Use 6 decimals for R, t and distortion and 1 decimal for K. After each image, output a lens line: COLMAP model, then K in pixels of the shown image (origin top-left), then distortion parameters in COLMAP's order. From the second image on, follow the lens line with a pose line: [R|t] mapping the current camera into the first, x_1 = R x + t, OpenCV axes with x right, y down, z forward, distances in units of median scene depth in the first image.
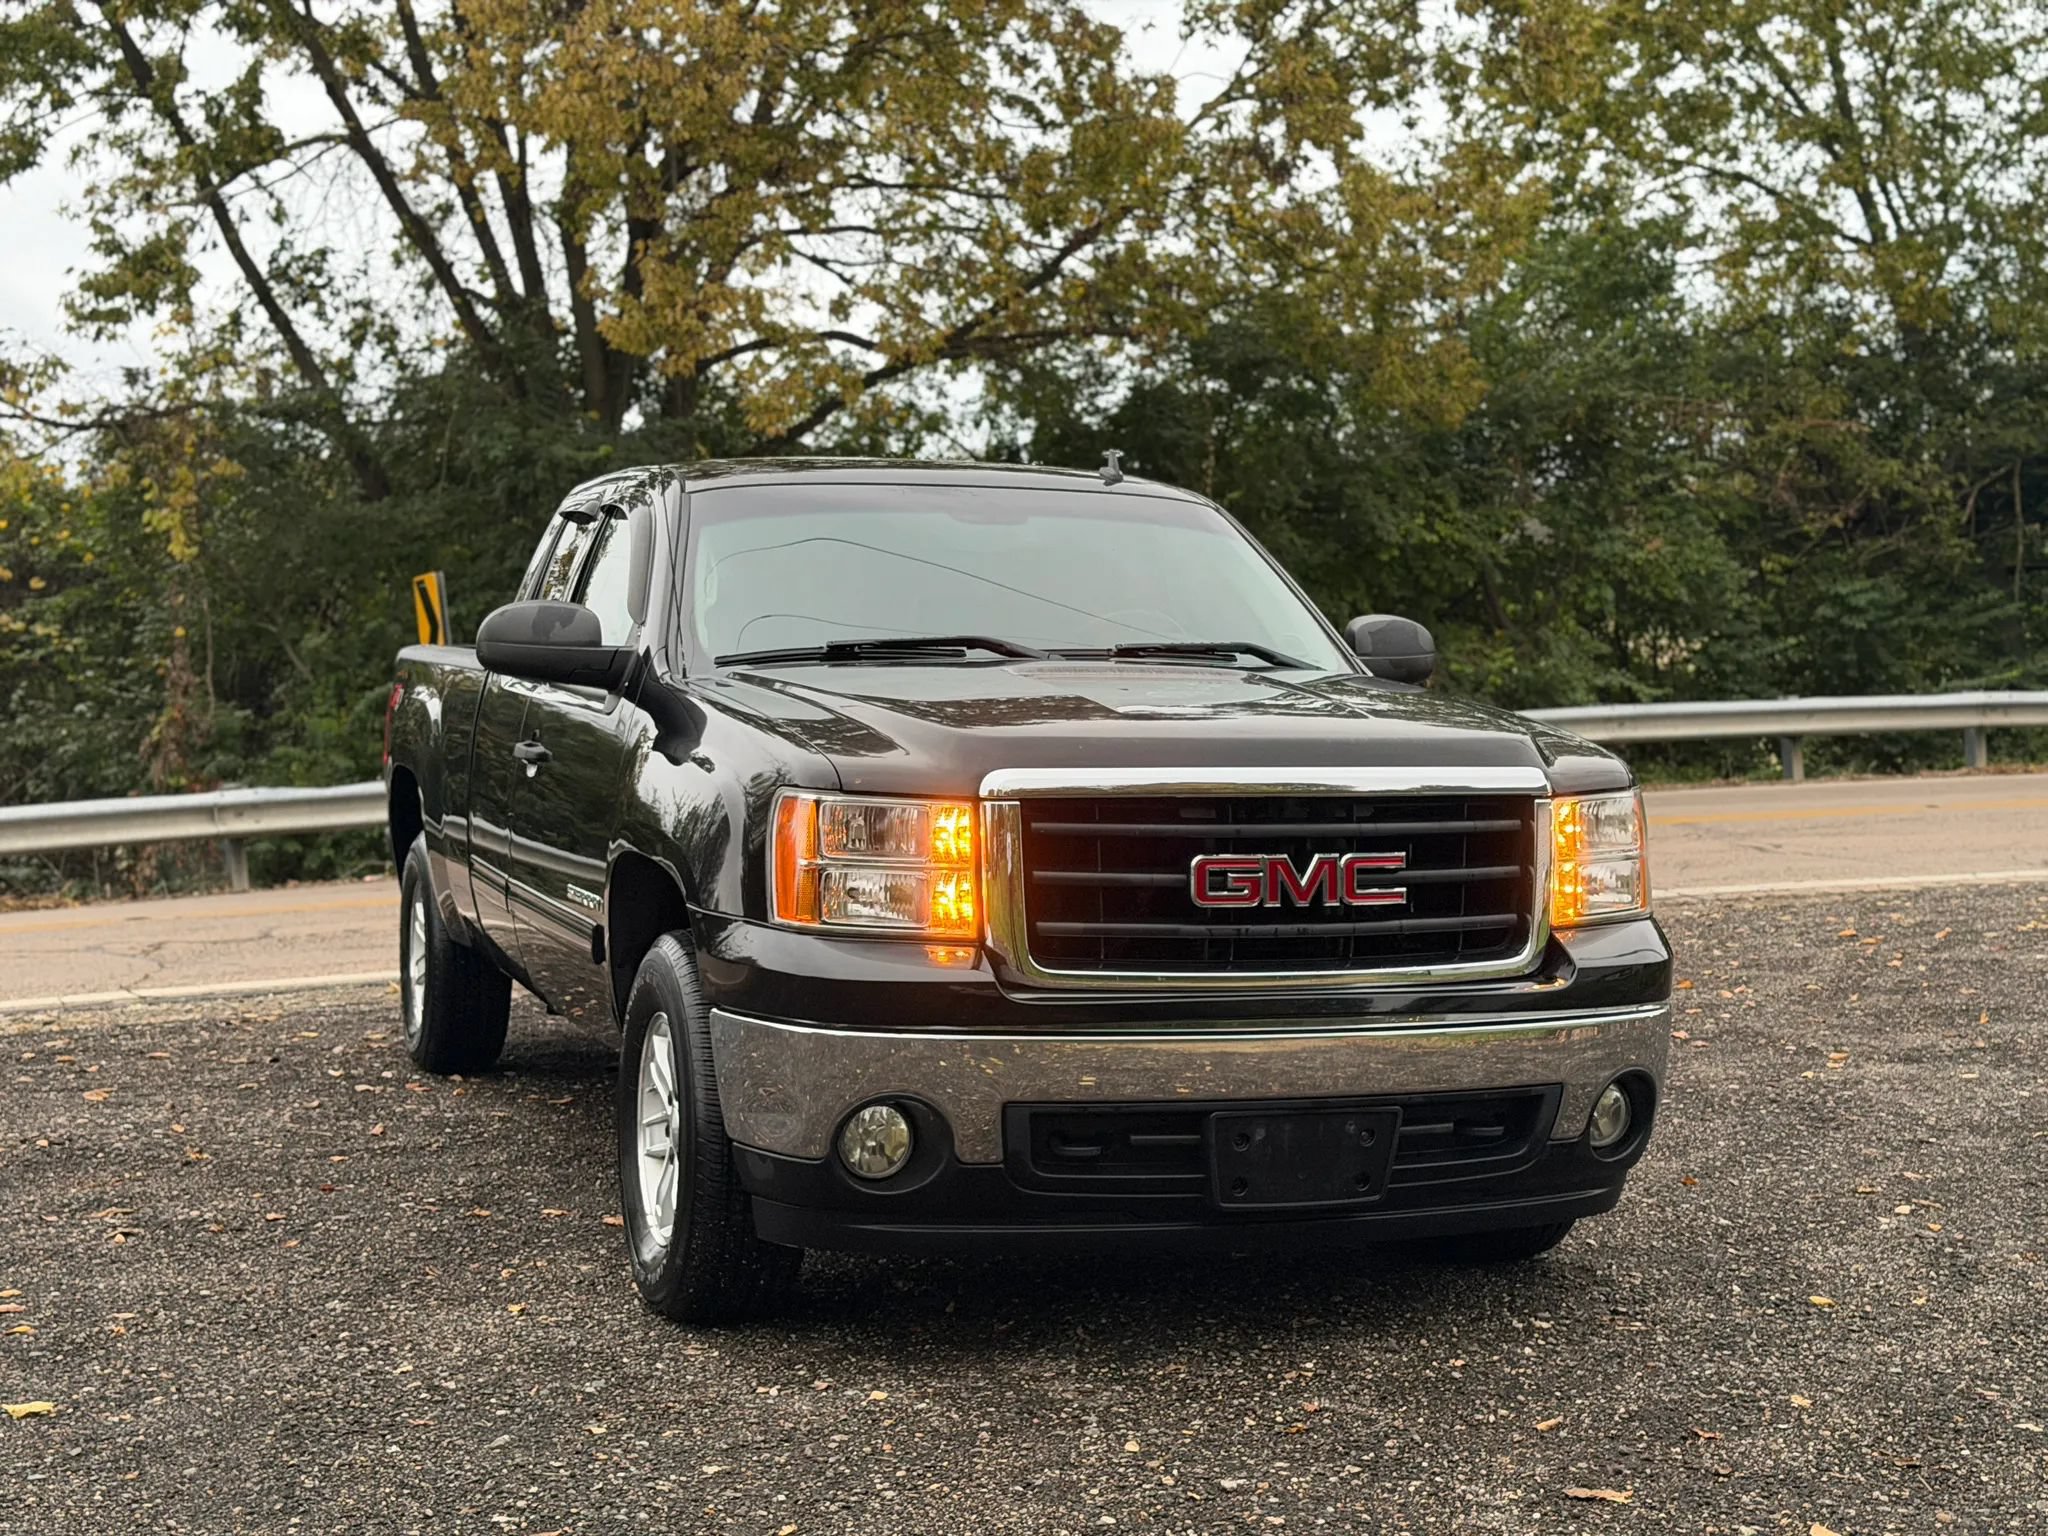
lens RADIAL K [[2776.2, 0, 1009.4], [0, 2776.2, 786.5], [0, 0, 1]] dist [0.103806, 0.000000]
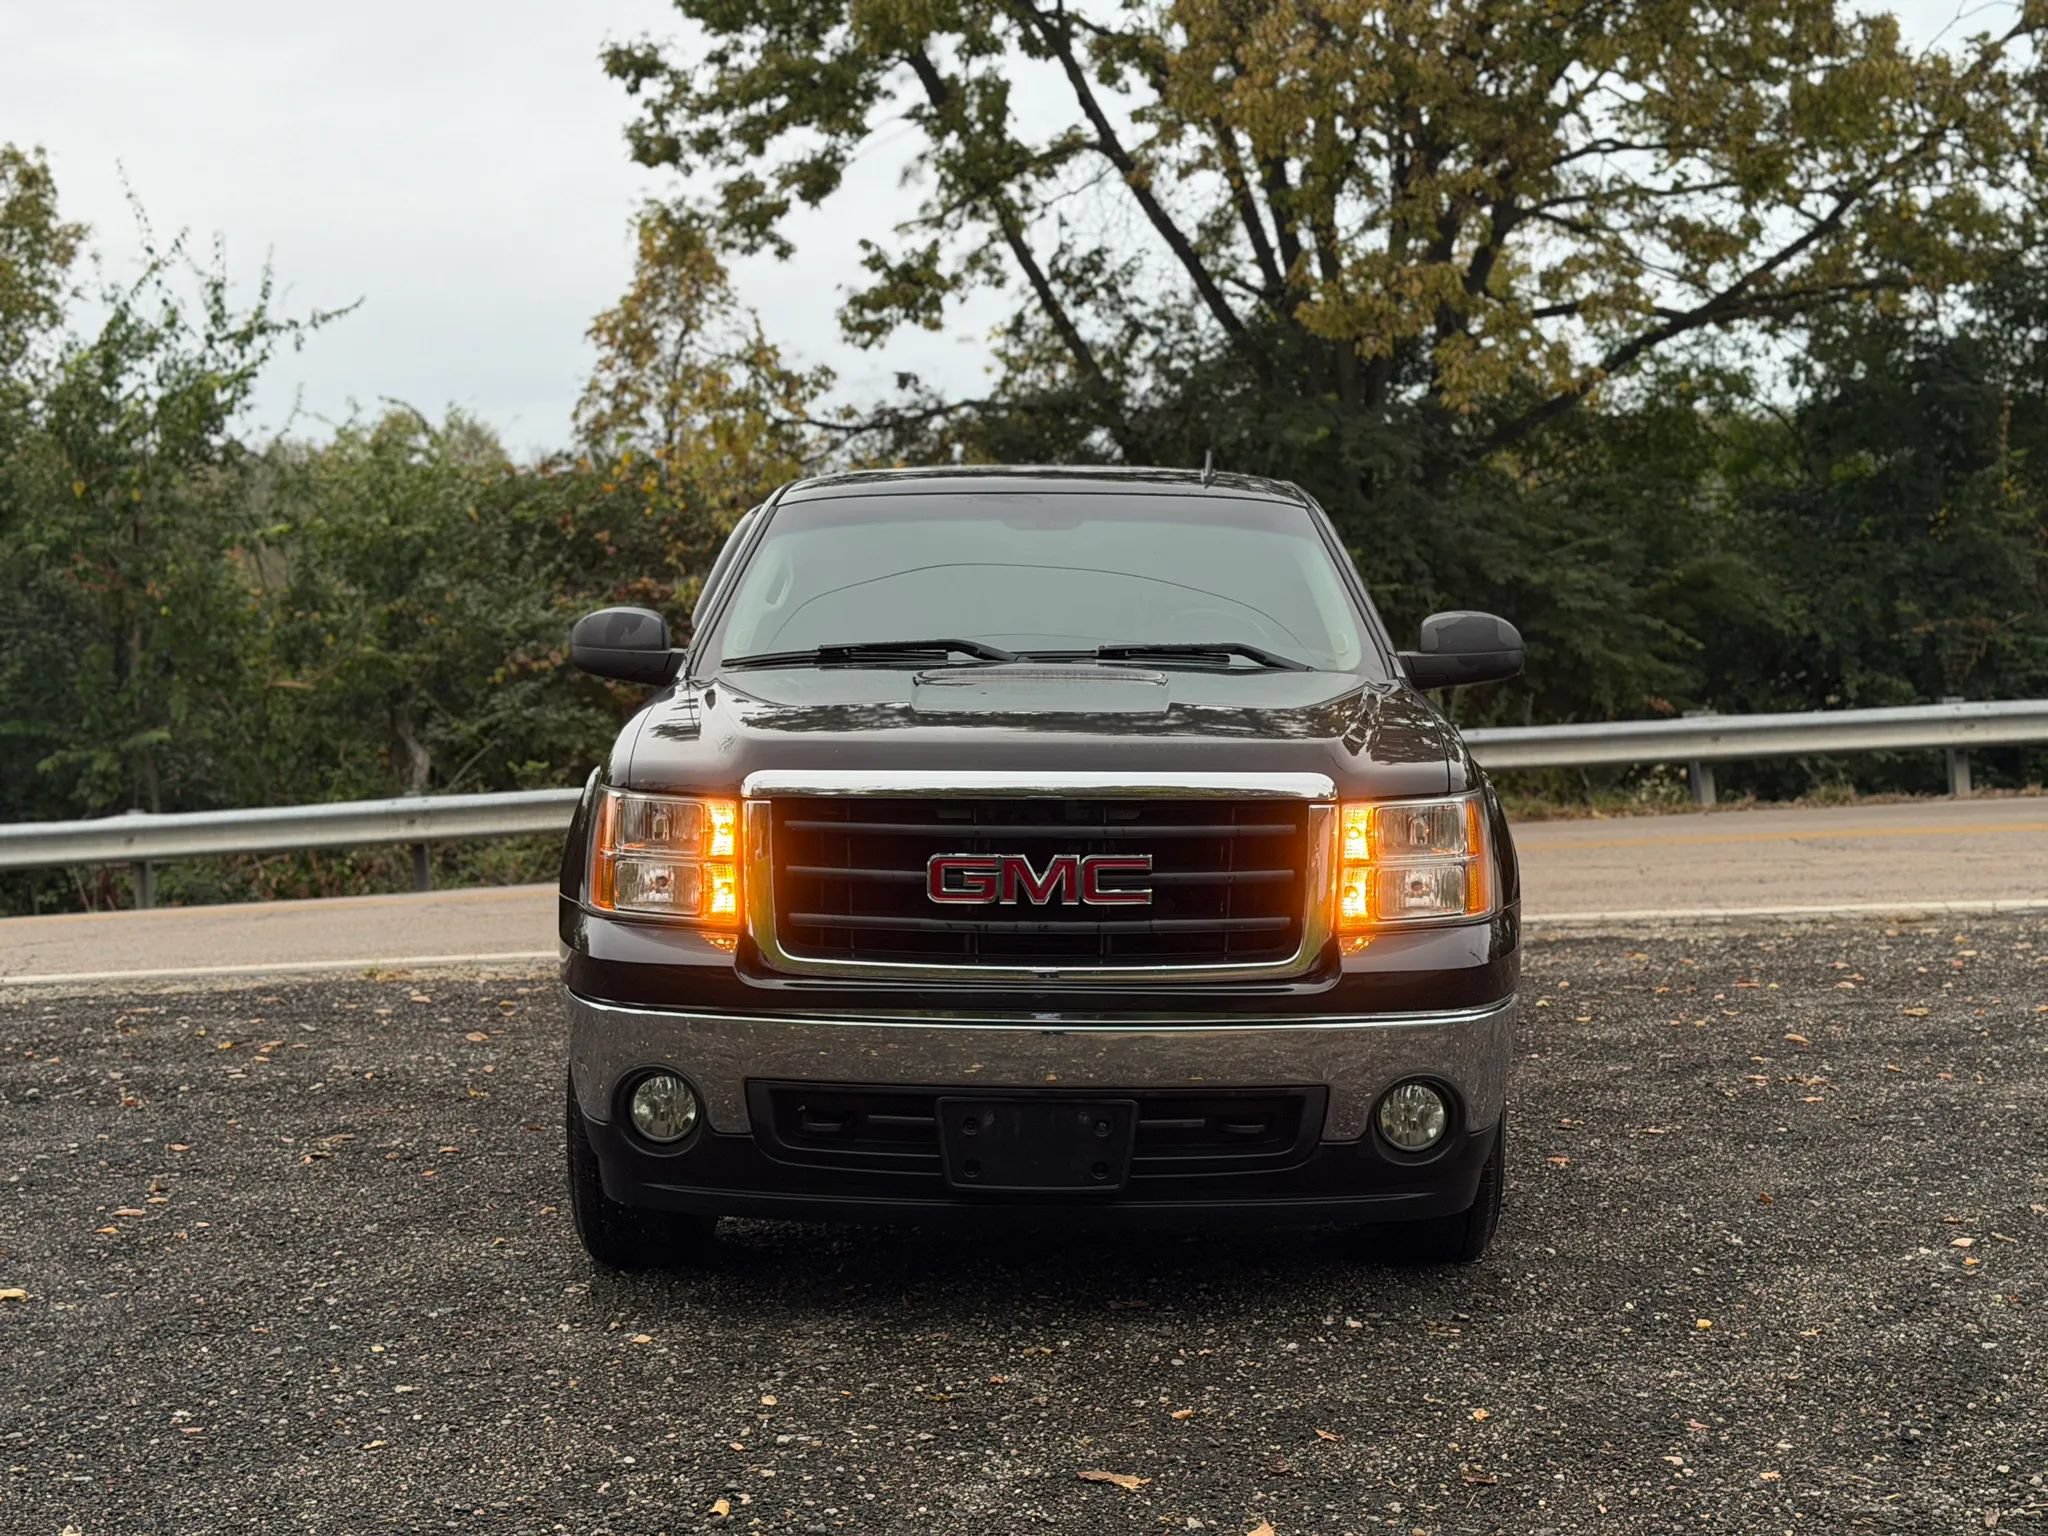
lens RADIAL K [[2776.2, 0, 1033.9], [0, 2776.2, 778.9], [0, 0, 1]] dist [0.103806, 0.000000]
pose [[0.941616, 0.011543, -0.336490, 0.104858], [-0.008631, 0.999911, 0.010149, -0.003385], [0.336577, -0.006652, 0.941632, 0.003565]]
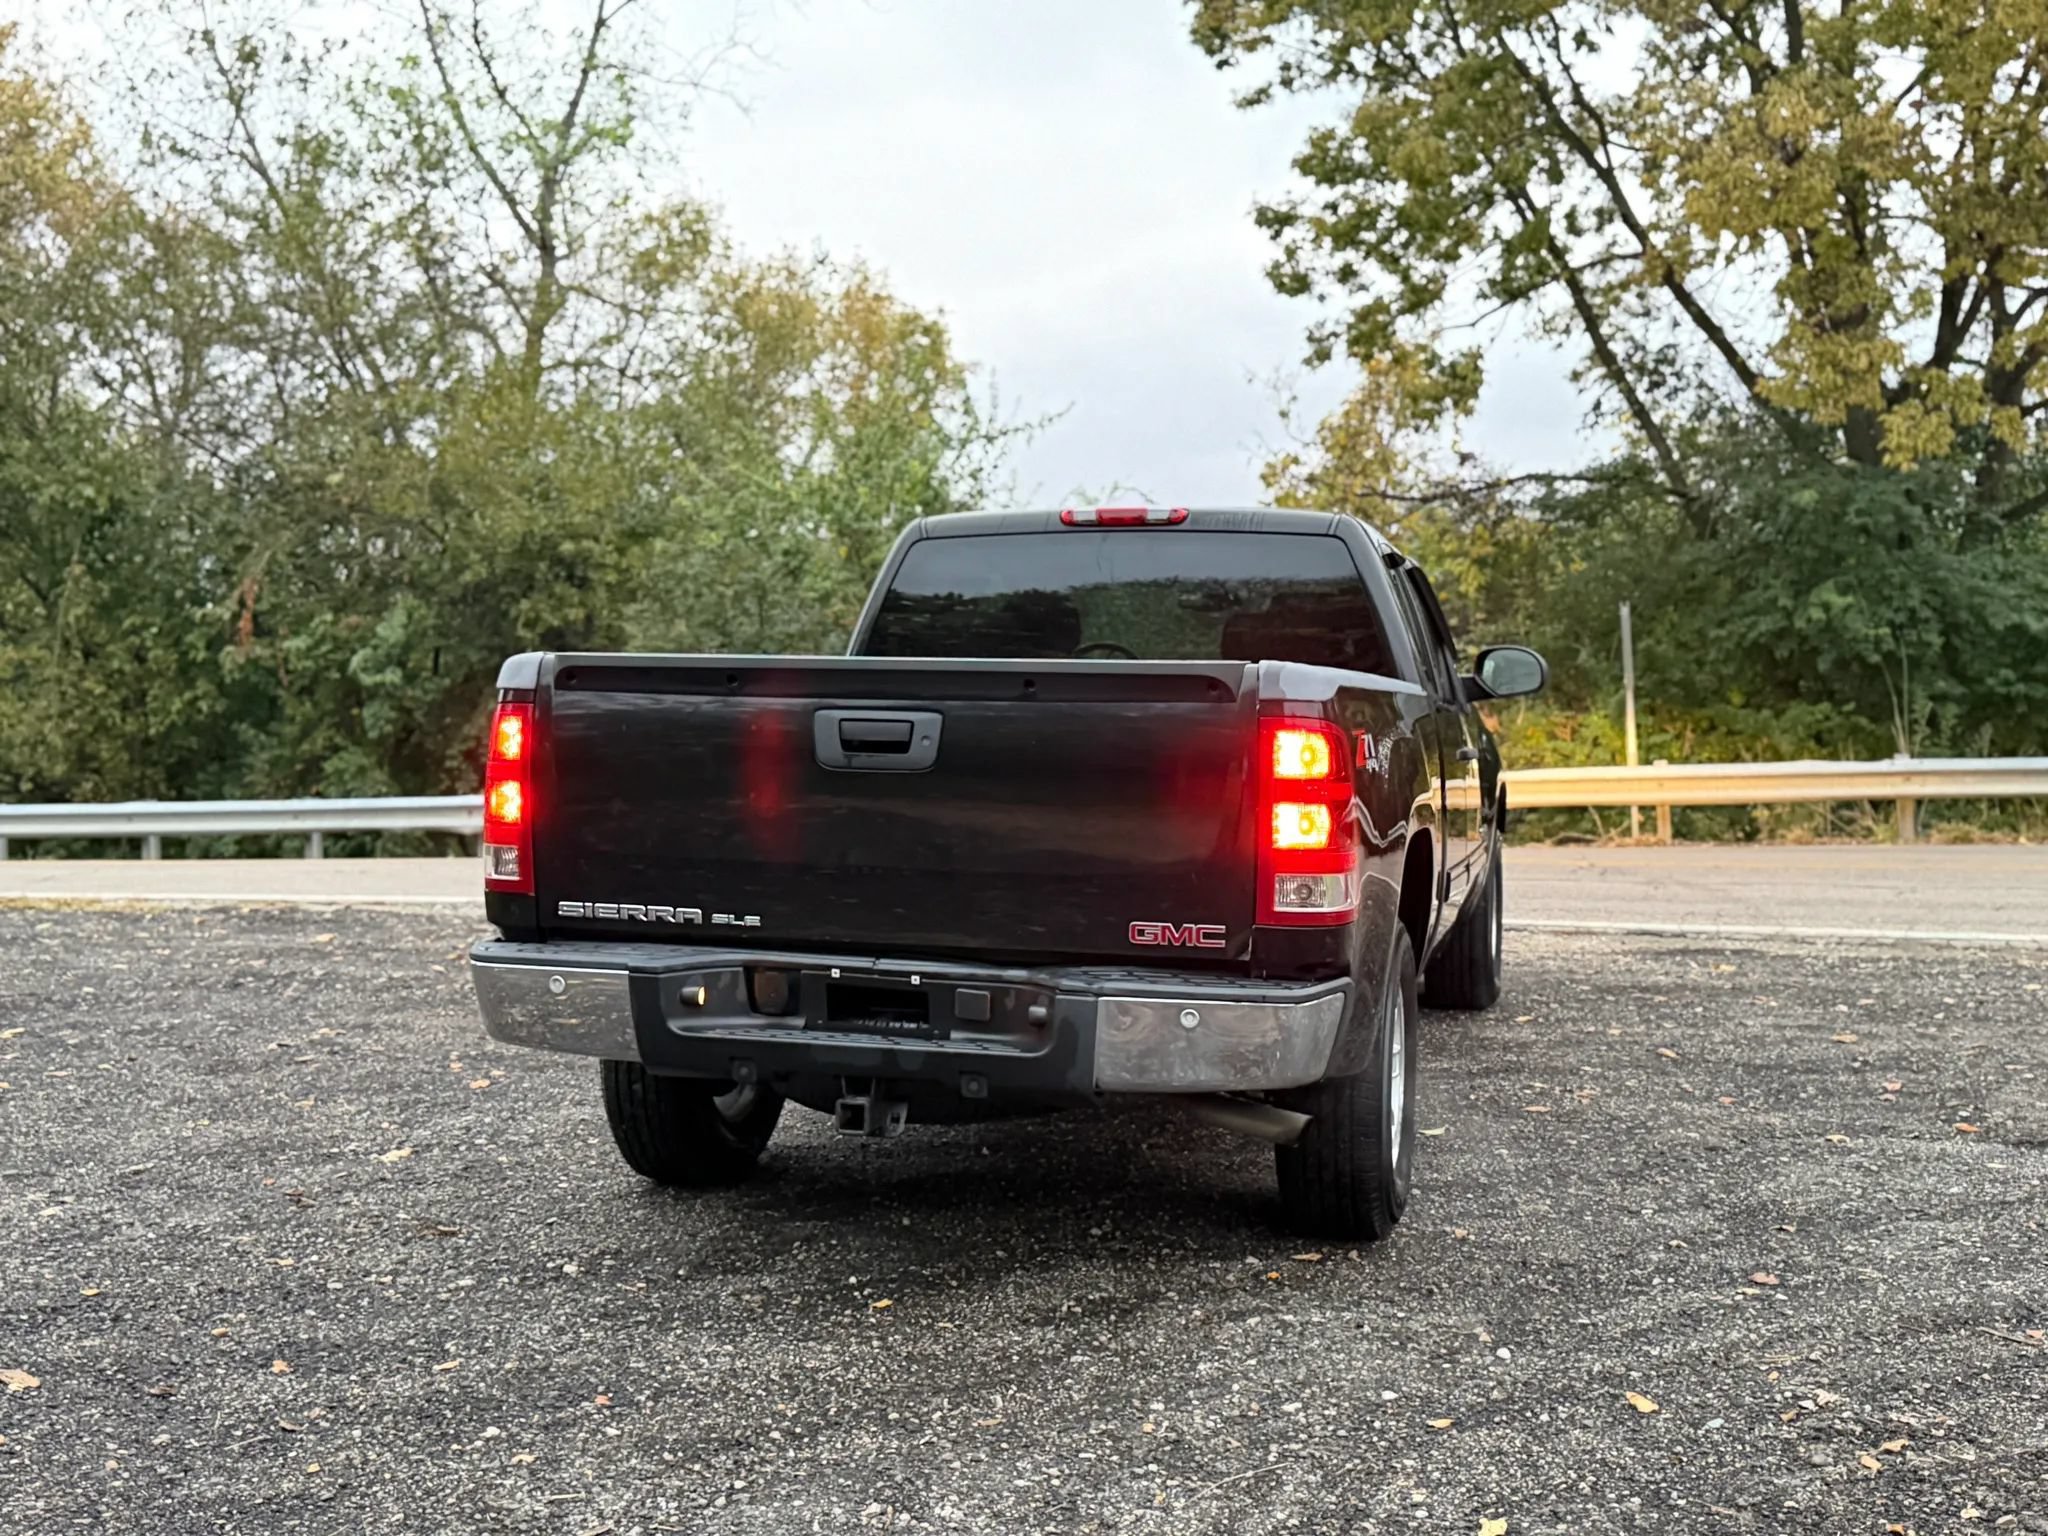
lens RADIAL K [[2121.0, 0, 1028.3], [0, 2121.0, 787.3], [0, 0, 1]] dist [0.068893, 0.000000]
pose [[0.745551, 0.047616, -0.664746, 0.223676], [-0.041605, 0.998824, 0.024883, -0.007721], [0.665149, 0.009105, 0.746655, 0.119548]]
